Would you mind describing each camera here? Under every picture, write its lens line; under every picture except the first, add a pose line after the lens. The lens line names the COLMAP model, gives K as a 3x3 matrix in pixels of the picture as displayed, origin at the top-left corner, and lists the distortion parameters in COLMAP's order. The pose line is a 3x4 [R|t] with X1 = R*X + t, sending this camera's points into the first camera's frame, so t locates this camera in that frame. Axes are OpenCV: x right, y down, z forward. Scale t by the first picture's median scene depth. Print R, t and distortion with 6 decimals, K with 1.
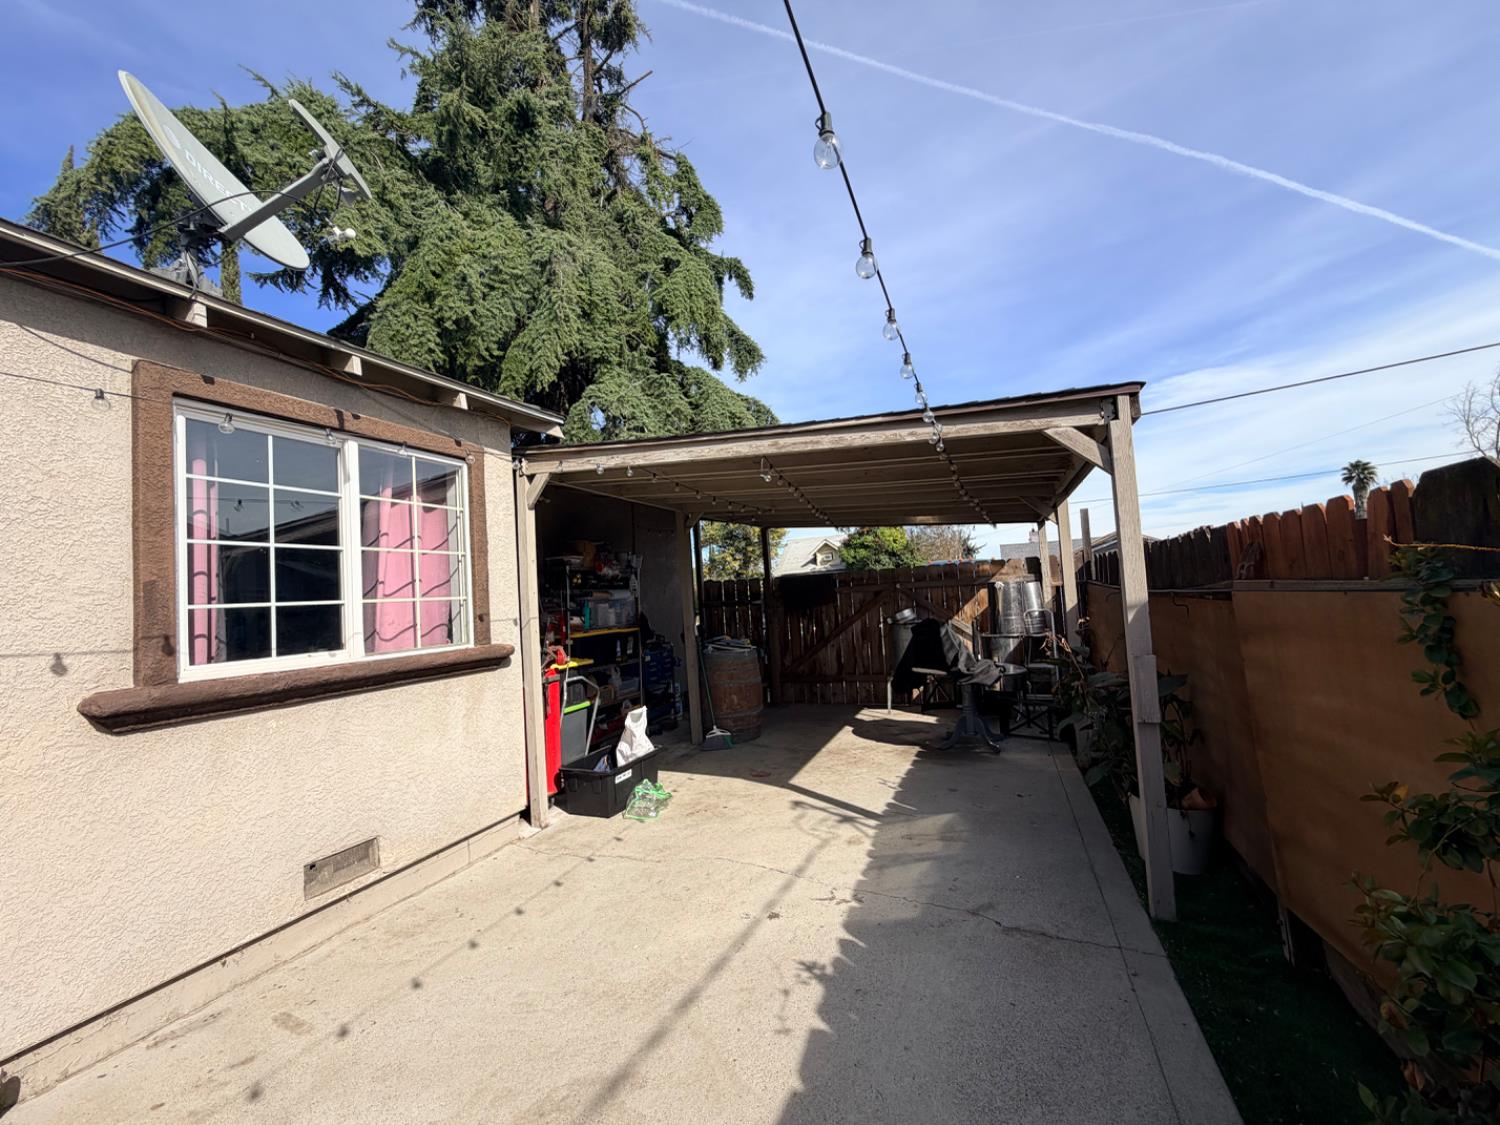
lens RADIAL K [[595.9, 0, 750.0], [0, 595.9, 562.5], [0, 0, 1]] dist [0.001514, -0.000128]
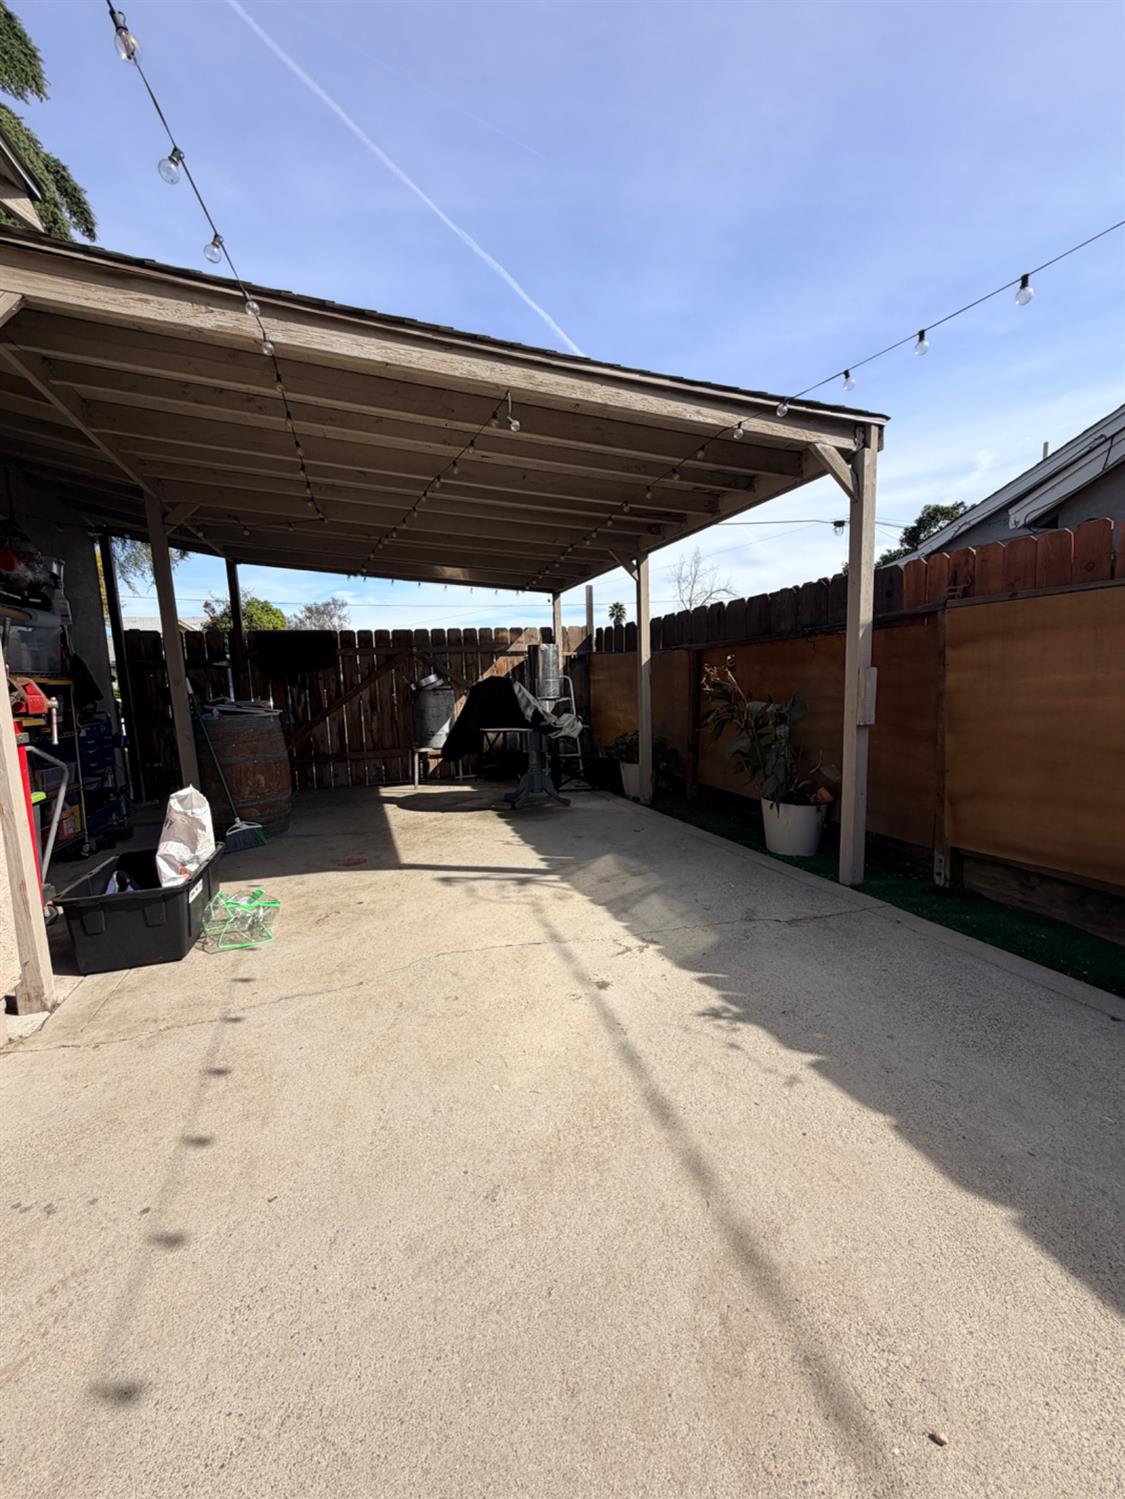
lens RADIAL K [[595.5, 0, 566.8], [0, 595.5, 745.8], [0, 0, 1]] dist [0.001514, -0.000128]
pose [[0.747108, -0.042645, 0.663334, -0.361324], [-0.048429, 0.991795, 0.118307, 0.131633], [-0.662936, -0.120513, 0.738913, 0.344090]]
